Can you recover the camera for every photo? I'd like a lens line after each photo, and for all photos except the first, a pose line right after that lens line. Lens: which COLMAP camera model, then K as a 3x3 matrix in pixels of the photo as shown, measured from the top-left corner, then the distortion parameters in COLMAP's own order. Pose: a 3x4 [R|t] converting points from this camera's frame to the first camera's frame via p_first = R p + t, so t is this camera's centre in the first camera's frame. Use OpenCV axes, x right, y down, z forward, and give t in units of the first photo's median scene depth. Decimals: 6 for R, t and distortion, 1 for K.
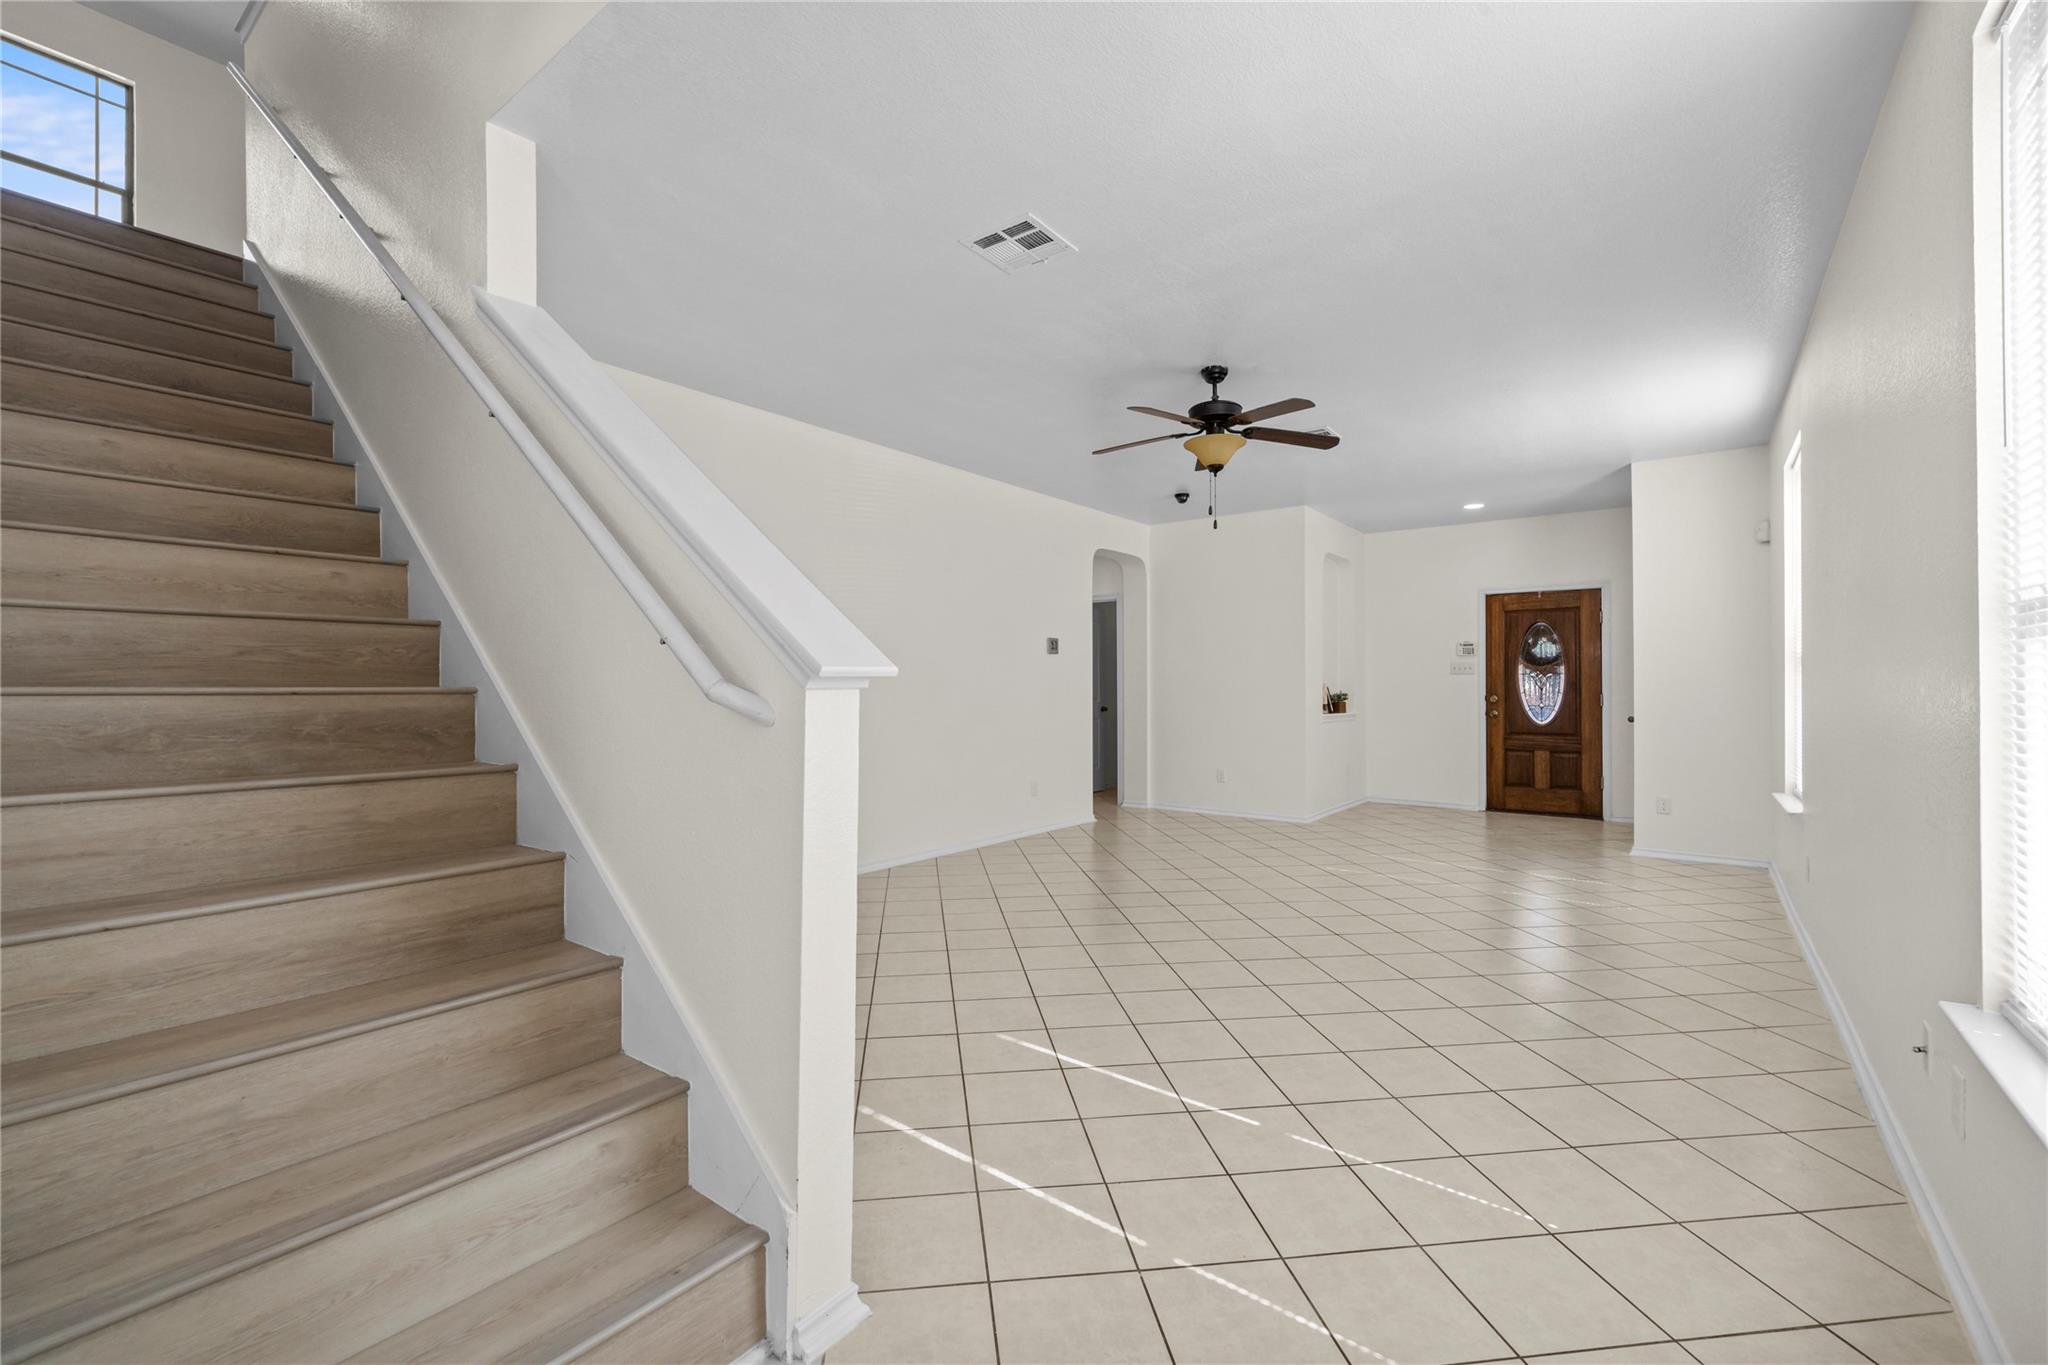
lens RADIAL K [[855.3, 0, 1024.0], [0, 855.3, 682.5], [0, 0, 1]] dist [0.001687, 0.000105]
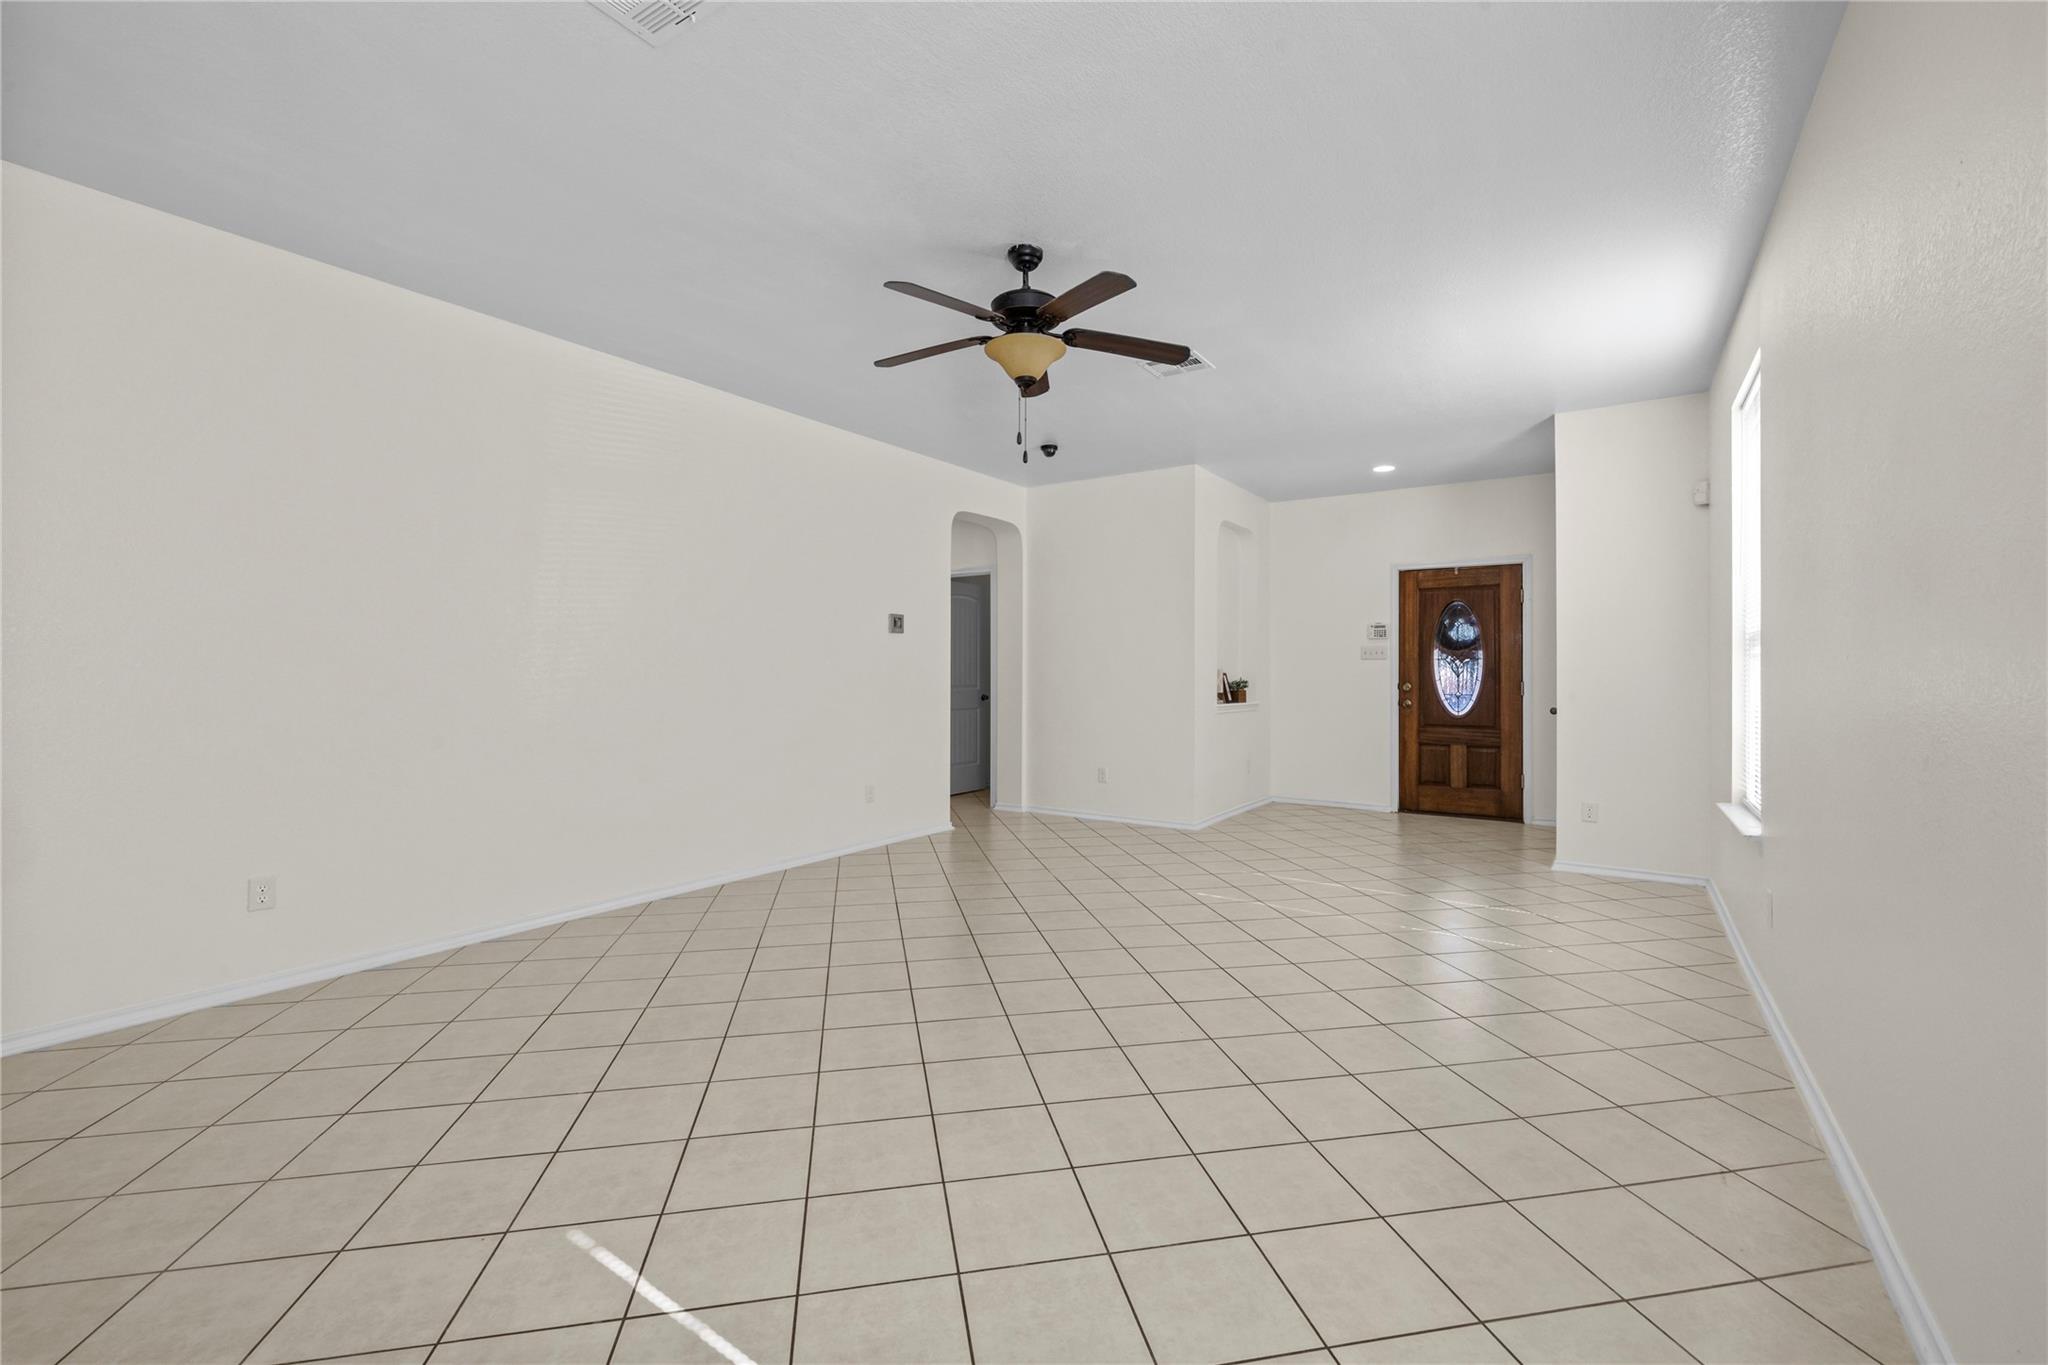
lens RADIAL K [[859.9, 0, 1023.8], [0, 859.9, 669.1], [0, 0, 1]] dist [-0.000079, 0.000157]
pose [[0.997982, 0.003311, 0.063412, 0.096399], [-0.003385, 0.999994, 0.001059, 0.000821], [-0.063408, -0.001272, 0.997987, 0.134354]]
